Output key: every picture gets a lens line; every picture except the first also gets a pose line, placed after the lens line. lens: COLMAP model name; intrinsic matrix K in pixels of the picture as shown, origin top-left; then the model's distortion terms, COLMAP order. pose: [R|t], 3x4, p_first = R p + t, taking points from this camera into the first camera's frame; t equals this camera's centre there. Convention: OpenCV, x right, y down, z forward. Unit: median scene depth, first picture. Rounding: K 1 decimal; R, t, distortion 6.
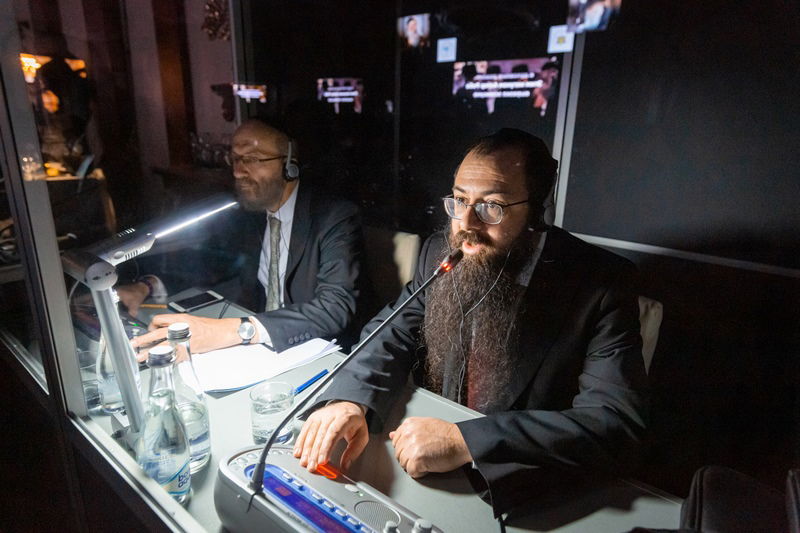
lens RADIAL K [[492.6, 0, 400.0], [0, 492.6, 266.5], [0, 0, 1]] dist [0.048292, 0.000338]
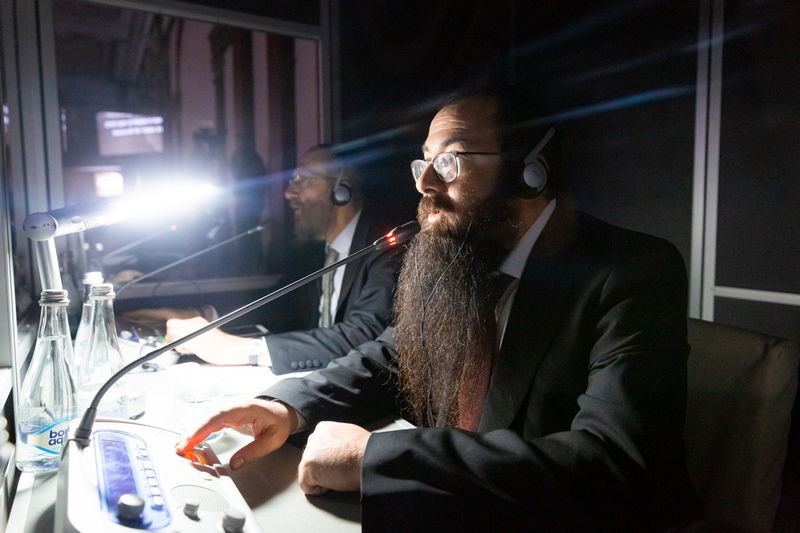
lens RADIAL K [[556.0, 0, 400.0], [0, 556.0, 266.5], [0, 0, 1]] dist [-0.030179, -0.000884]
pose [[0.940430, 0.012139, -0.339770, 0.401667], [-0.077662, 0.980611, -0.179921, 0.205032], [0.330998, 0.195590, 0.923138, 0.180185]]
